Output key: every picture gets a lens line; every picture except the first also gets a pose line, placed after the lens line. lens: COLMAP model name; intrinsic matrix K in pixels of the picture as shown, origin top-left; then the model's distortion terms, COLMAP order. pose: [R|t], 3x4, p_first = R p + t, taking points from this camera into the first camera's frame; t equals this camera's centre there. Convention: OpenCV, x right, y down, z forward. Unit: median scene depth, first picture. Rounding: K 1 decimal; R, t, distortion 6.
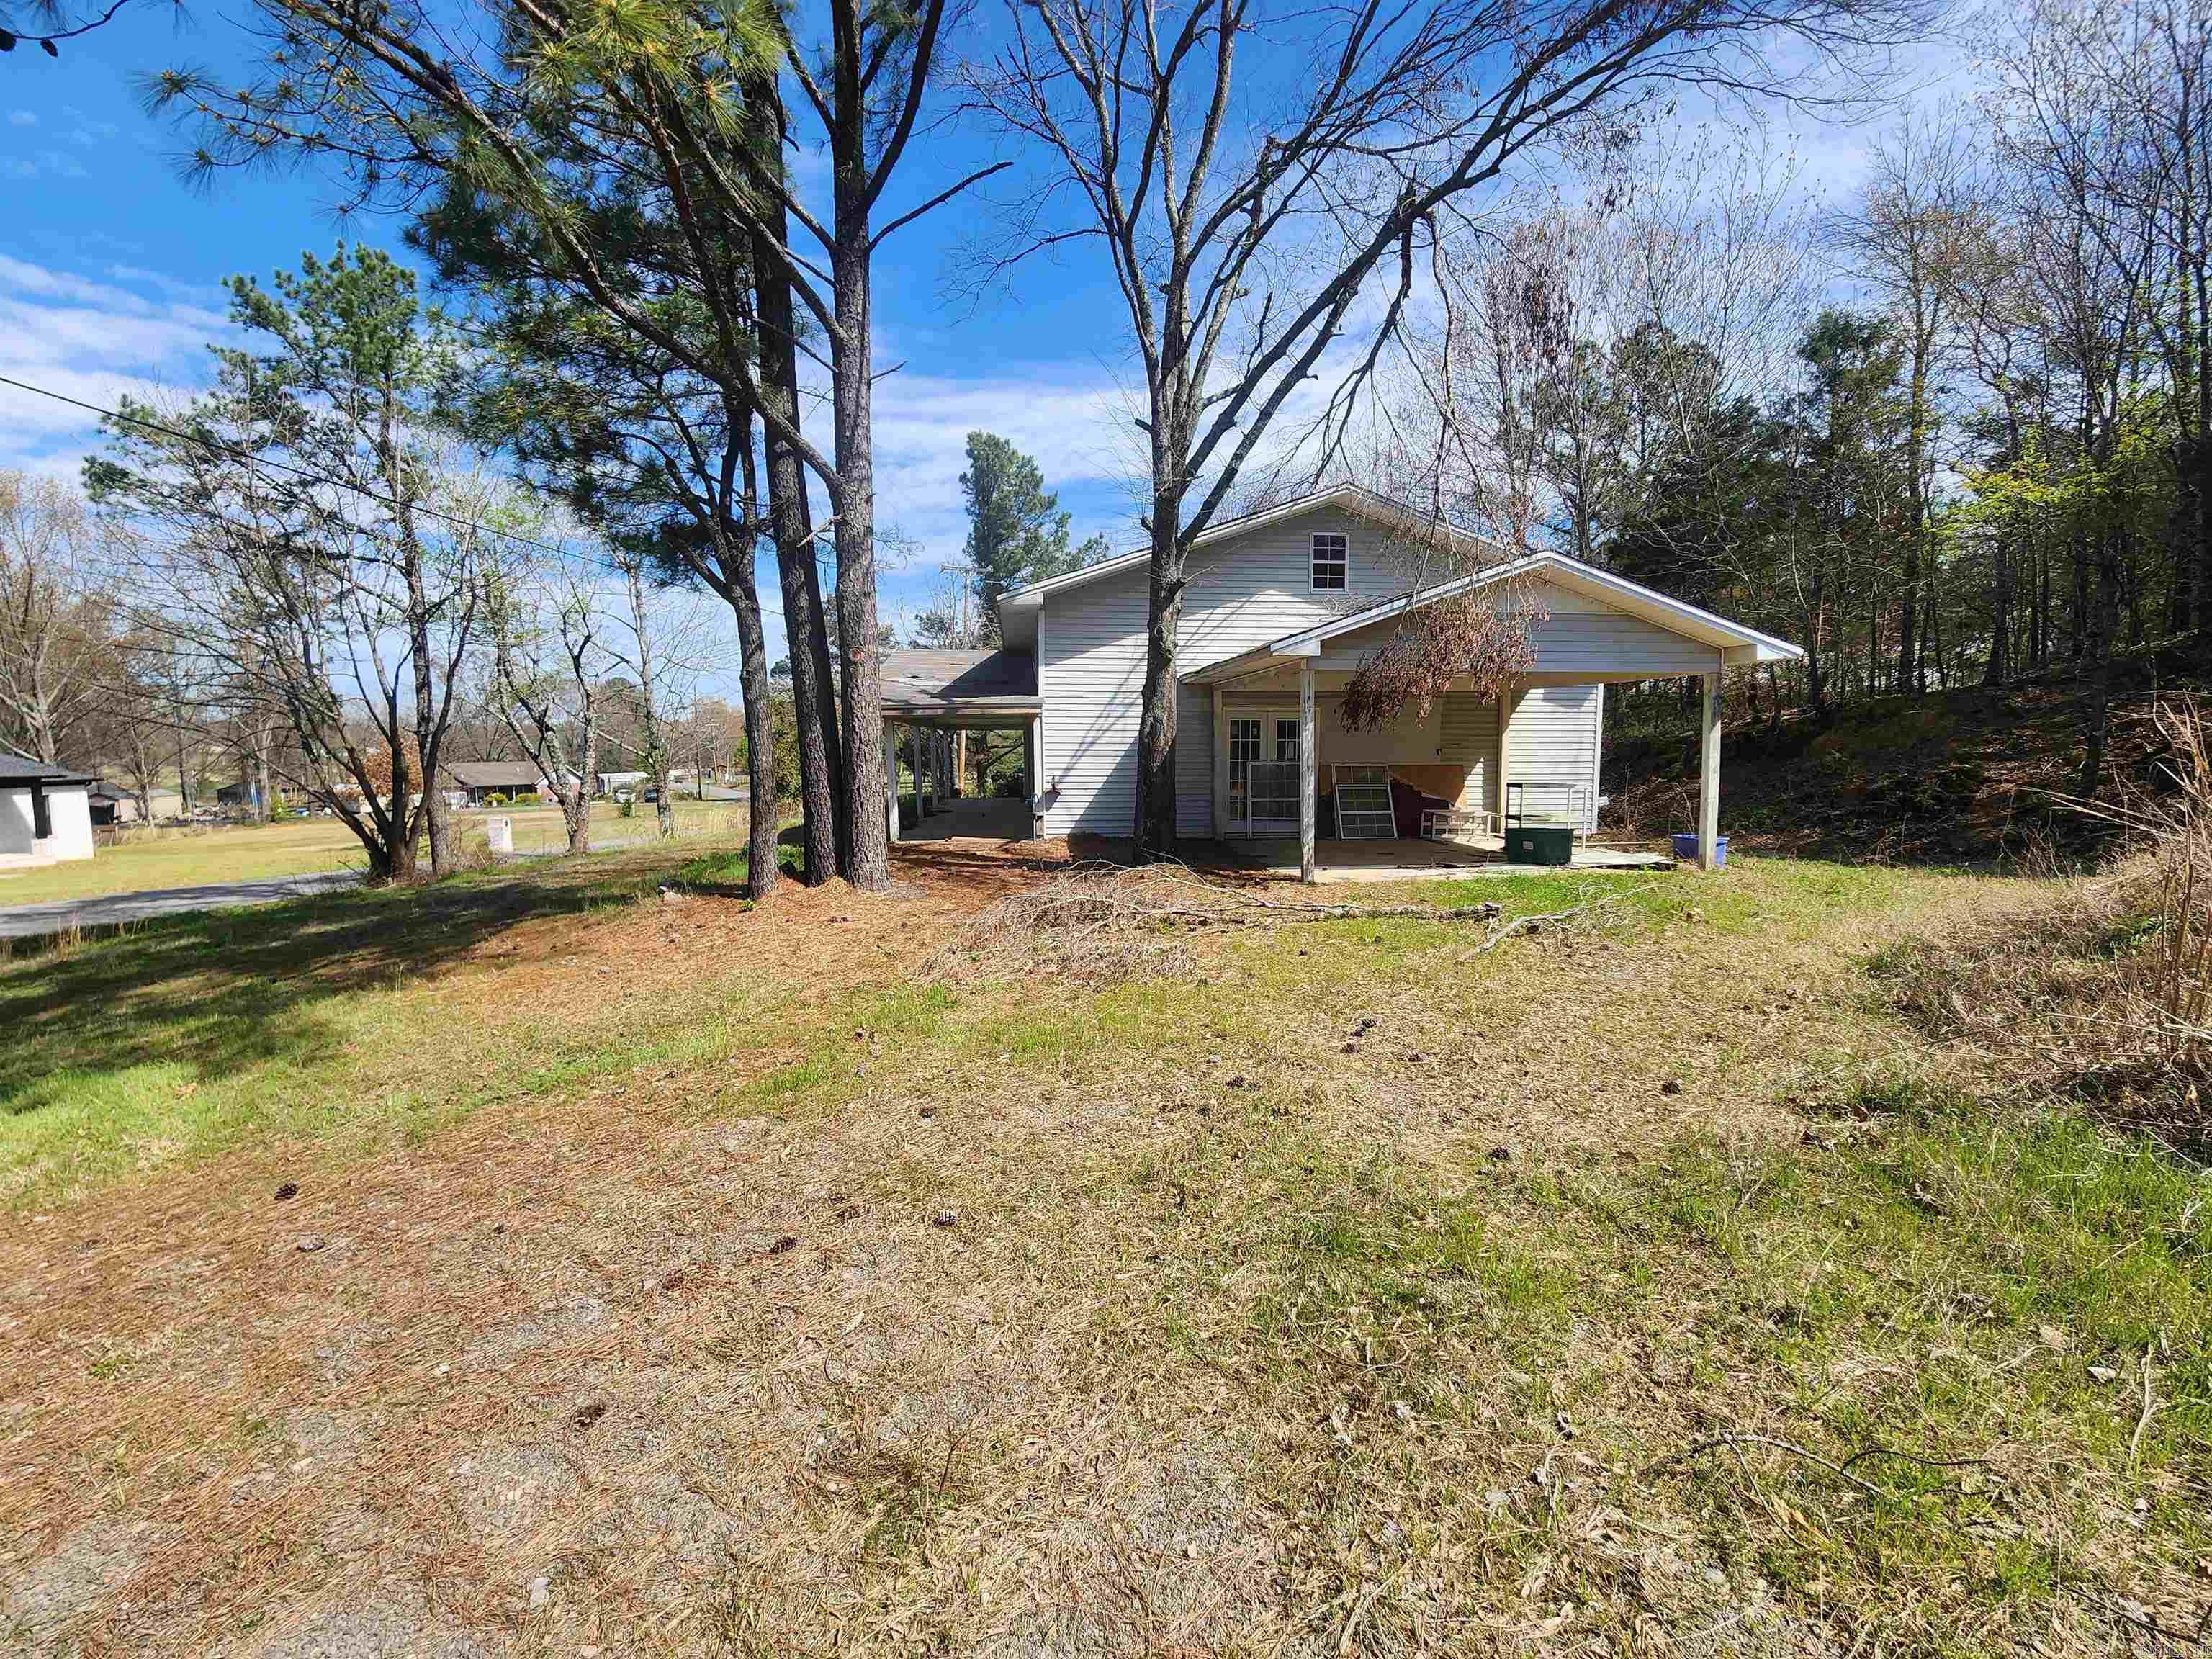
lens RADIAL K [[899.6, 0, 1102.0], [0, 899.6, 824.2], [0, 0, 1]] dist [-0.001275, -0.000192]
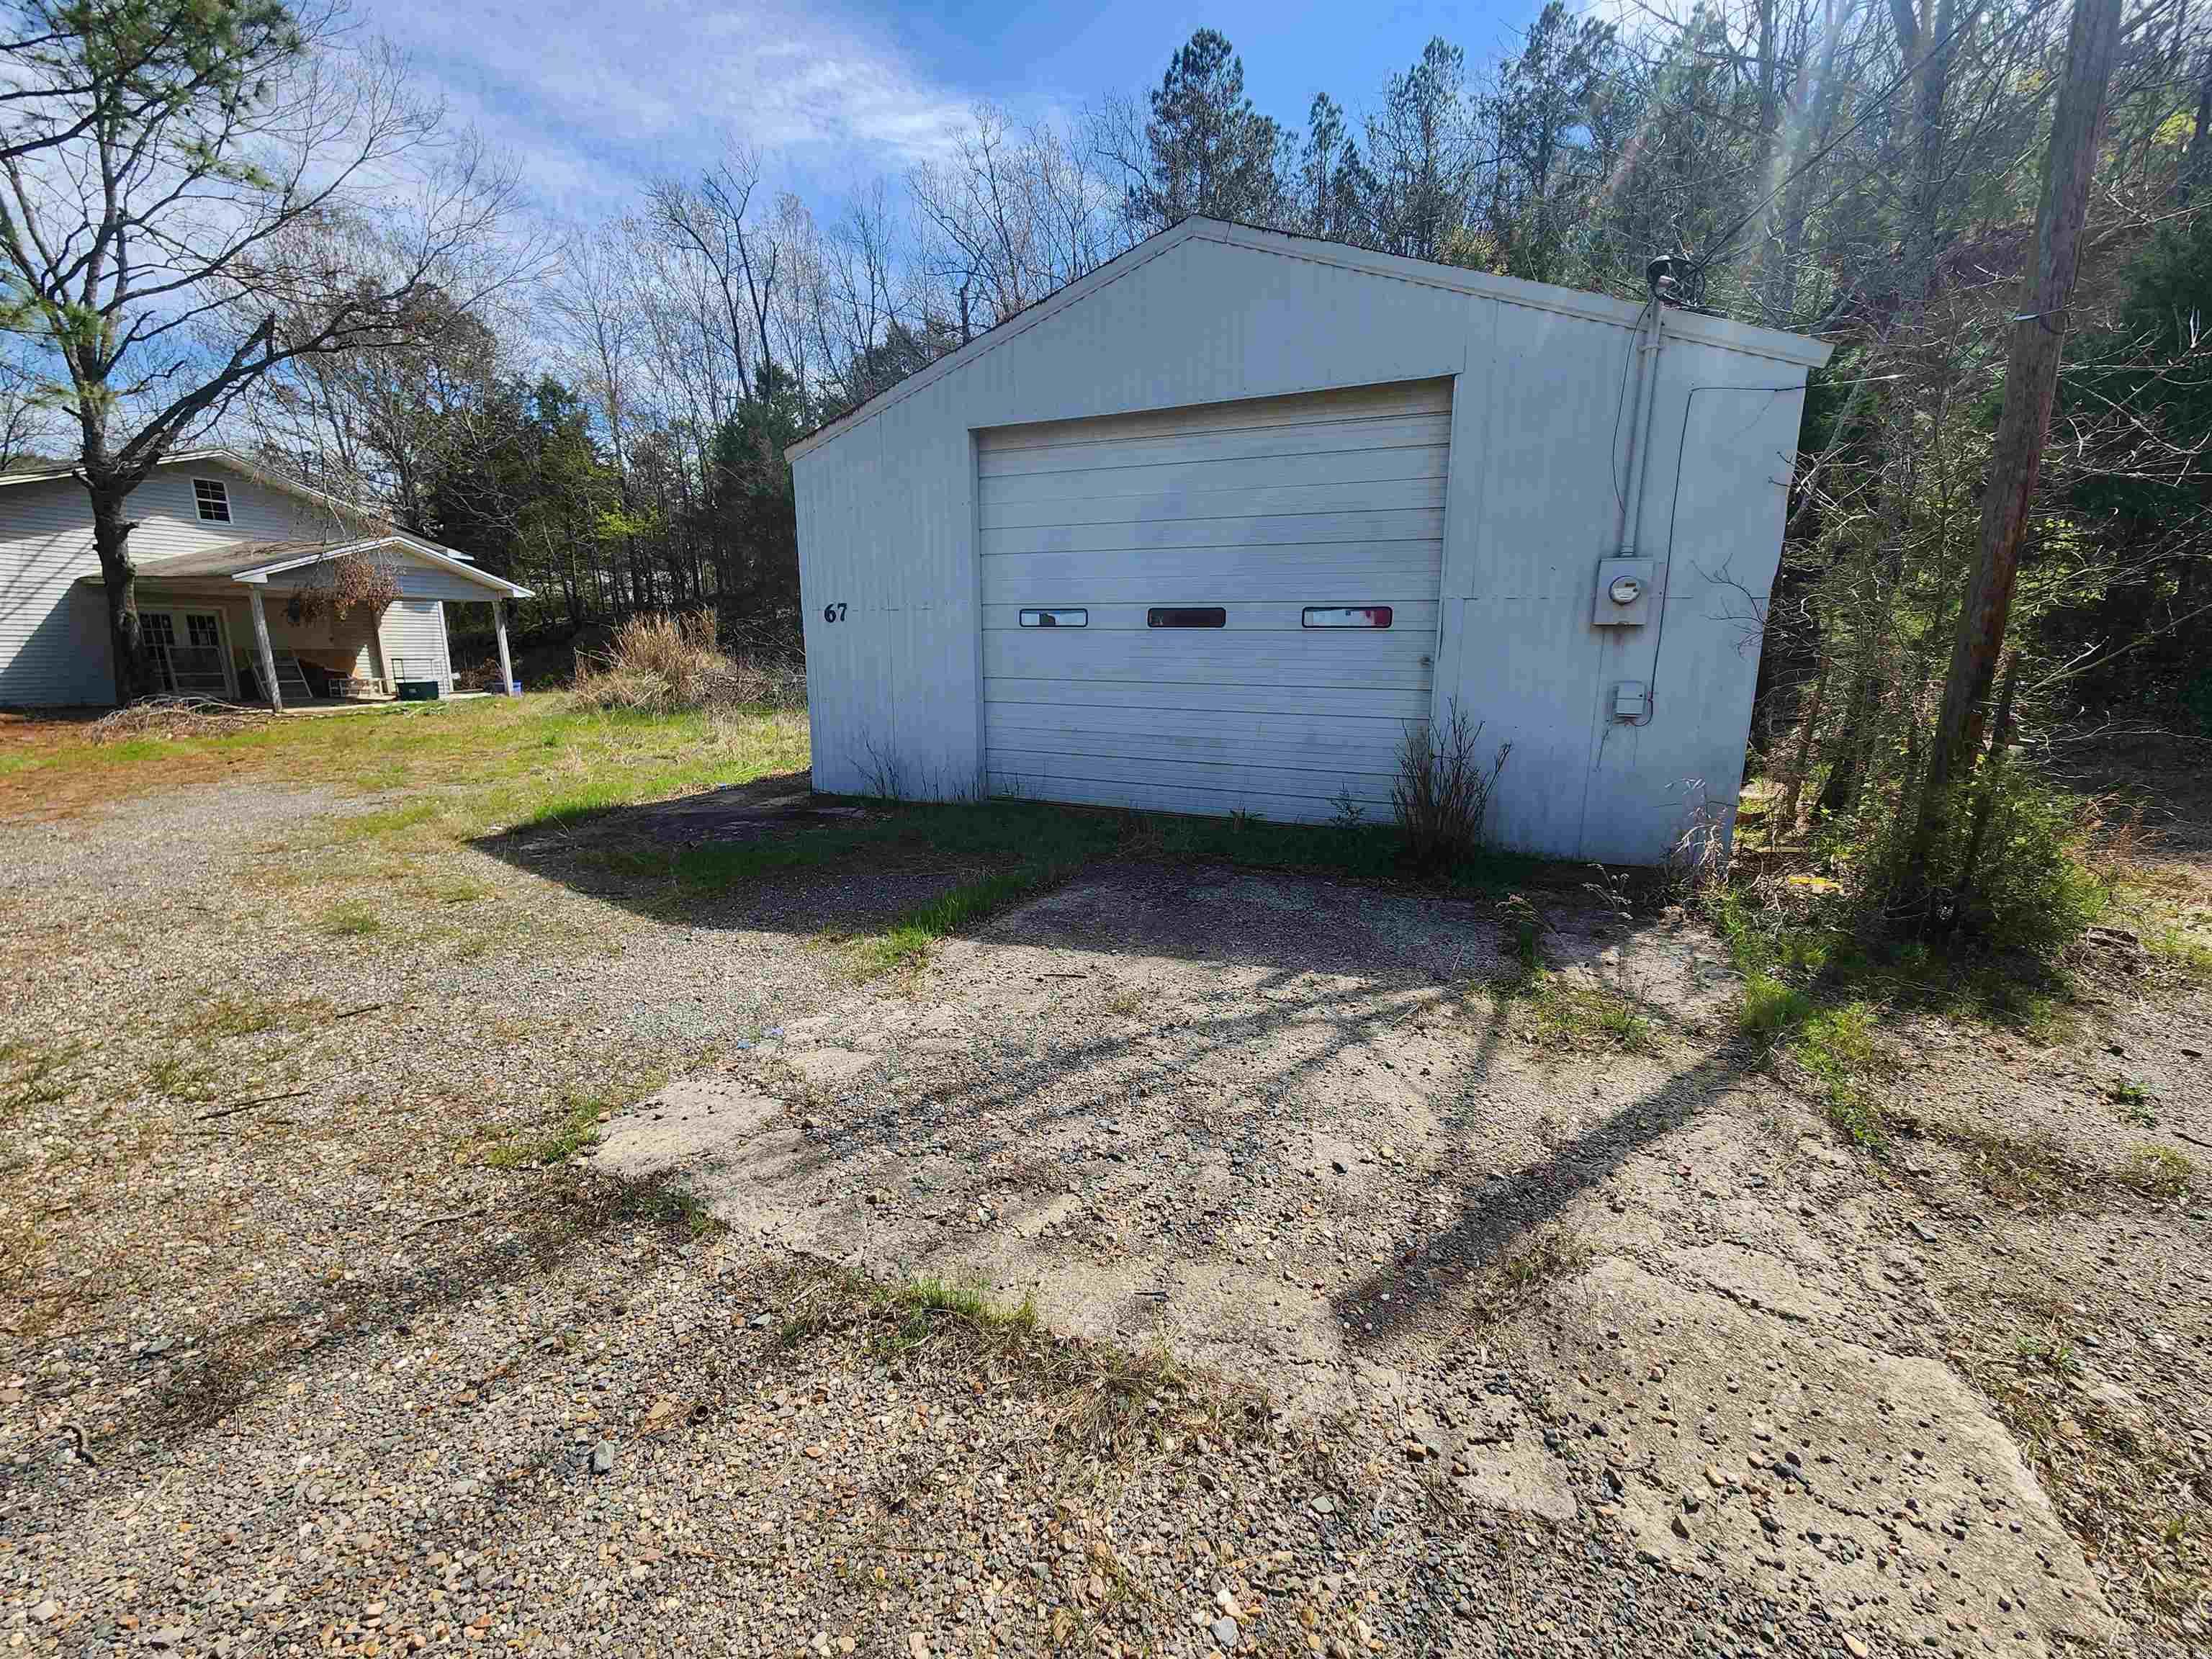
lens RADIAL K [[899.6, 0, 1102.0], [0, 899.6, 824.2], [0, 0, 1]] dist [-0.001275, -0.000192]
pose [[0.434011, -0.172253, 0.884287, -0.468756], [0.074243, 0.985051, 0.155442, 0.089160], [-0.897843, -0.001811, 0.440312, -0.858008]]
